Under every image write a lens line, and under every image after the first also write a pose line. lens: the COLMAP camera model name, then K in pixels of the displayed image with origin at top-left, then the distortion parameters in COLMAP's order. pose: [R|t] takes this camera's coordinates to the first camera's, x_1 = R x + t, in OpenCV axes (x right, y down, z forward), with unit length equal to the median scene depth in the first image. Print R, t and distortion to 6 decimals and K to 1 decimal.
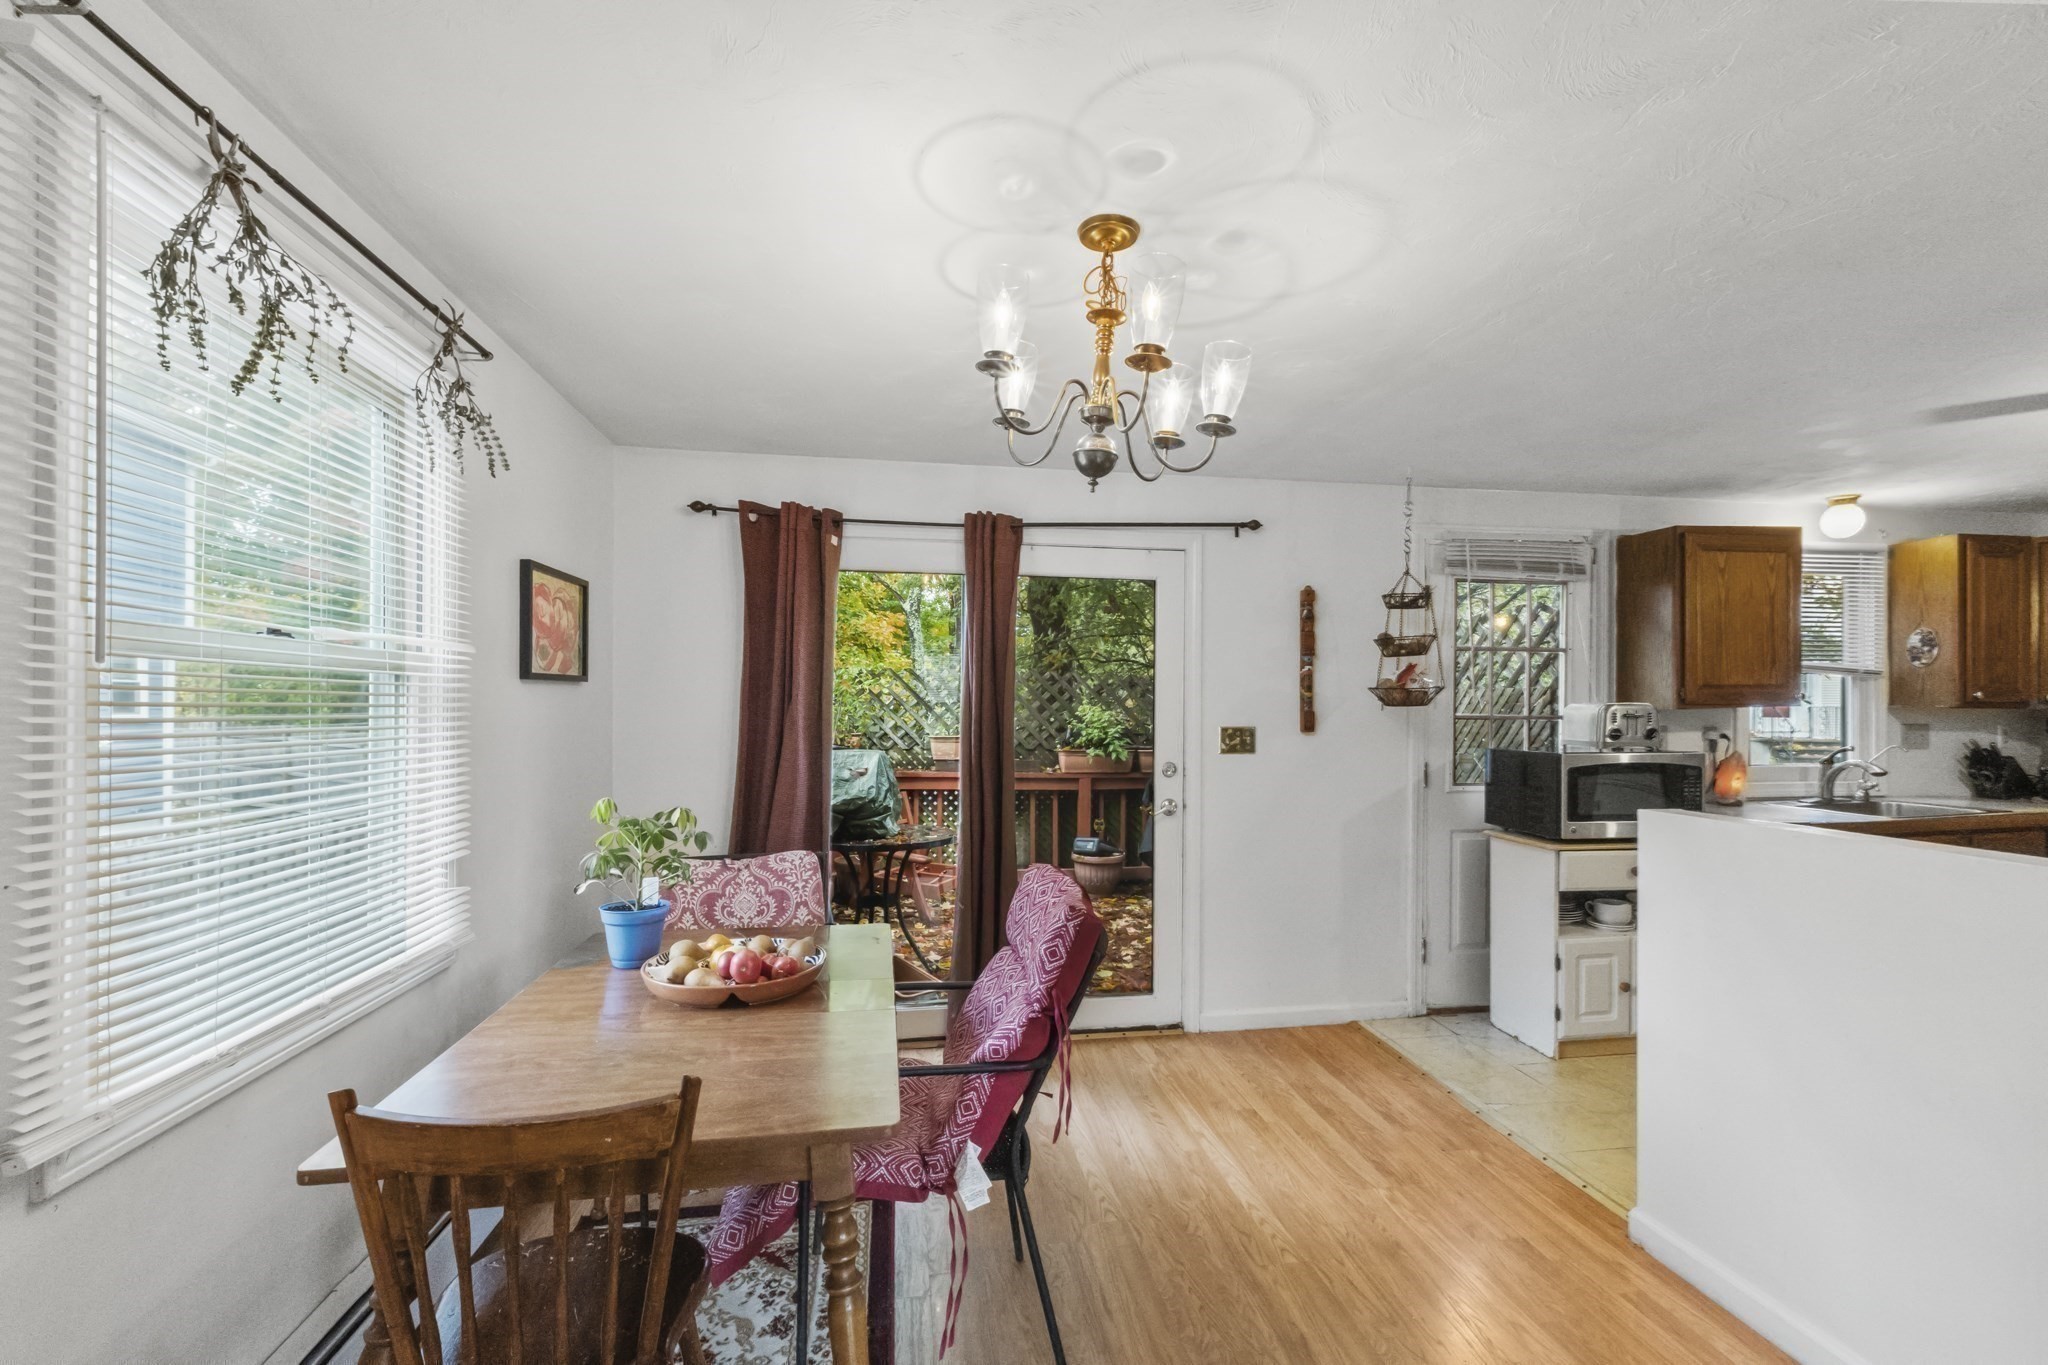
lens RADIAL K [[870.3, 0, 1042.4], [0, 870.3, 703.3], [0, 0, 1]] dist [0.002415, -0.000340]
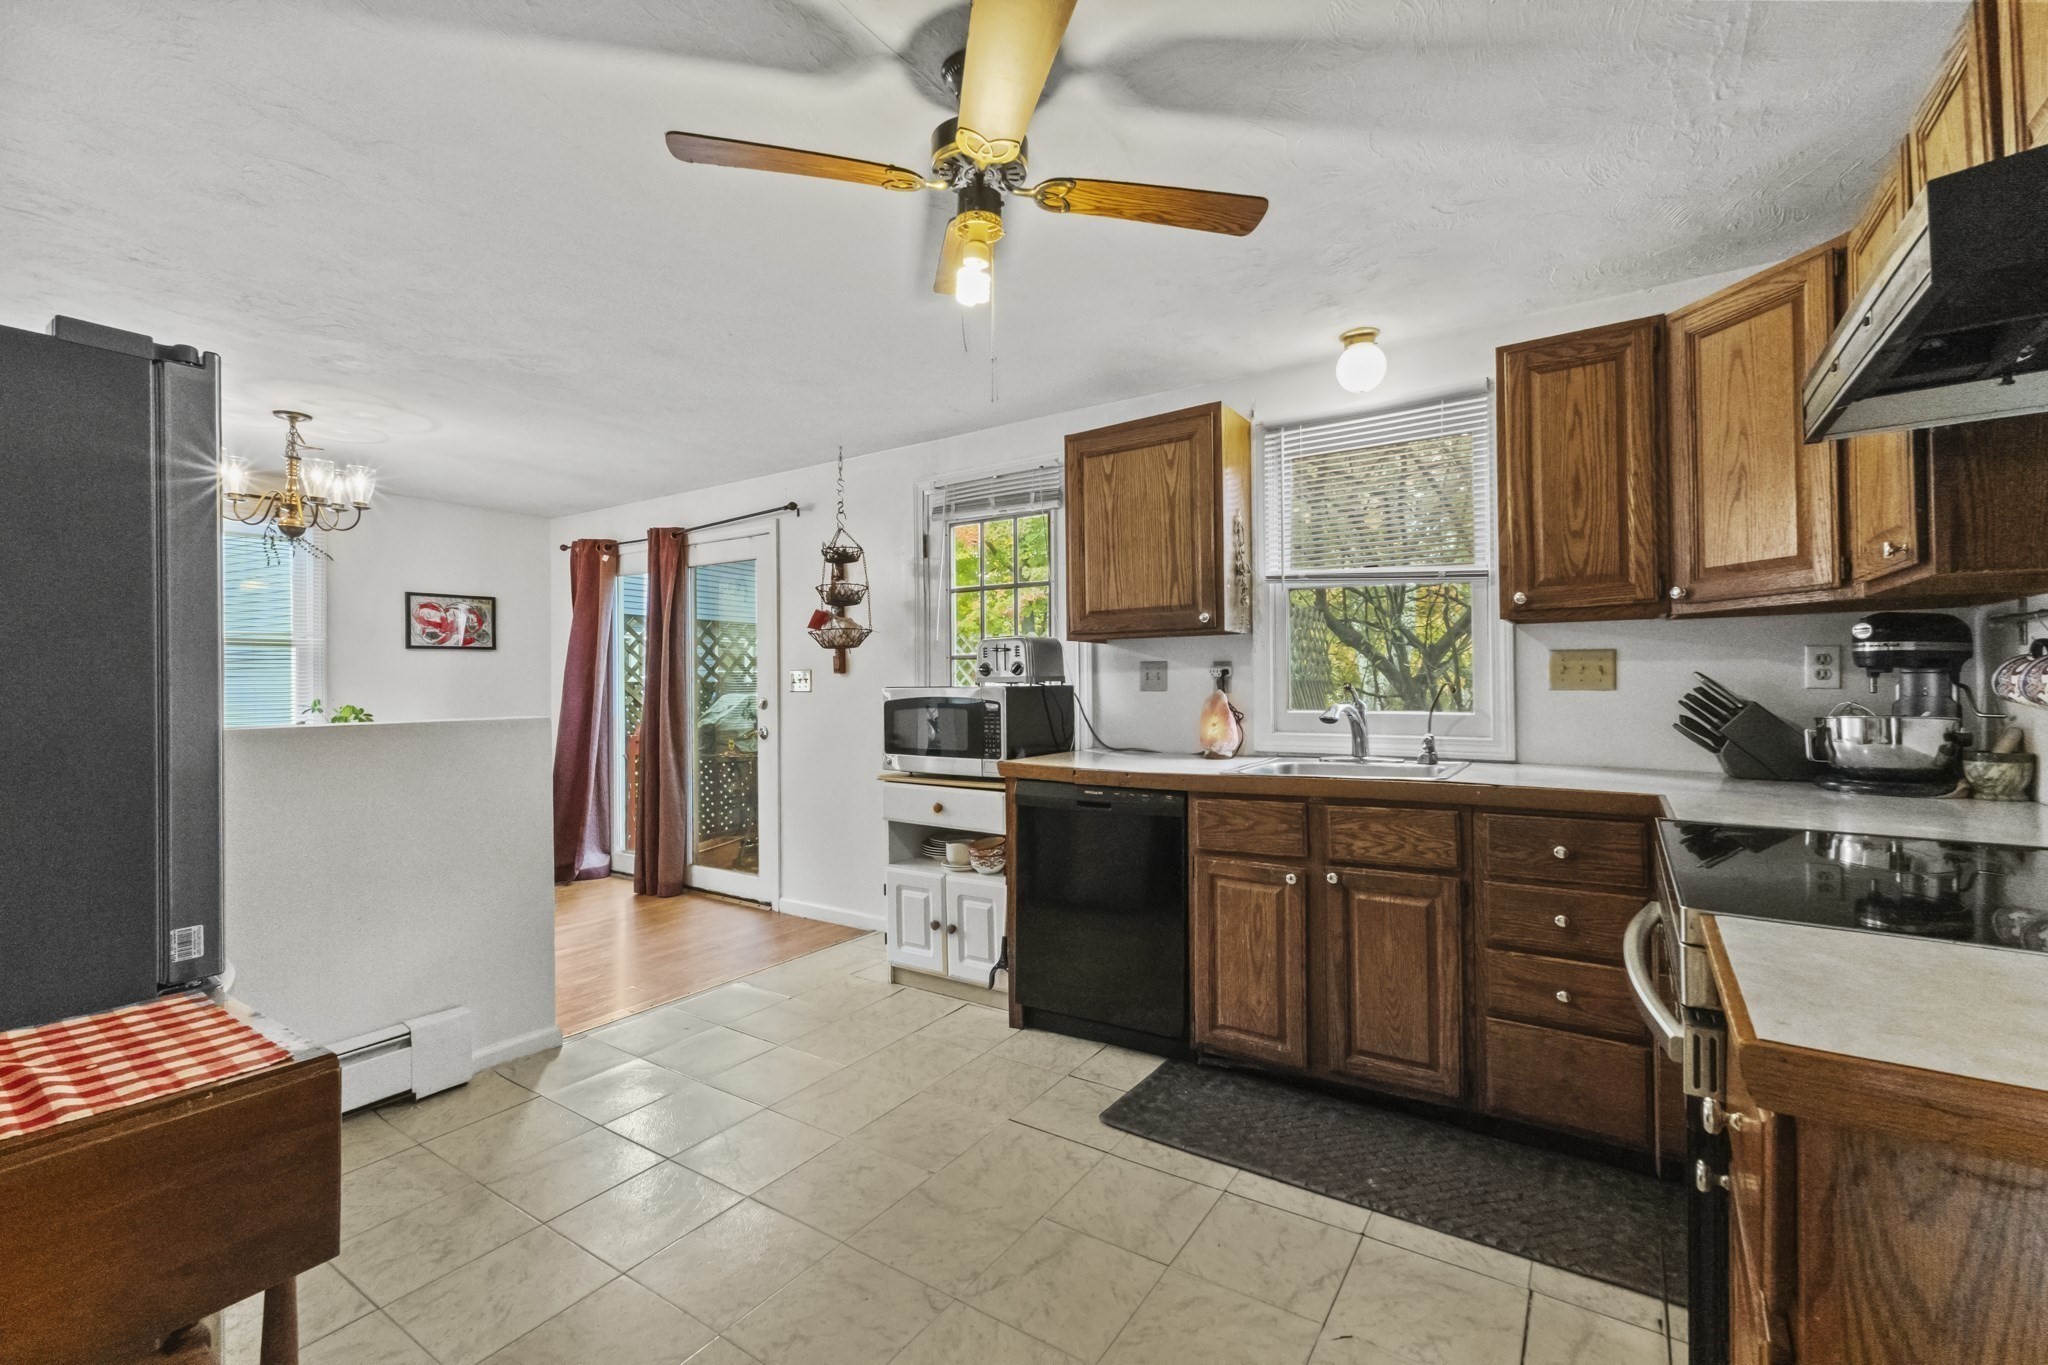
lens RADIAL K [[870.3, 0, 1036.5], [0, 870.3, 673.7], [0, 0, 1]] dist [0.002415, -0.000340]
pose [[0.736090, -0.016313, -0.676687, 1.223180], [0.014553, 0.999860, -0.008273, 0.043933], [0.676727, -0.003758, 0.736224, 0.301899]]
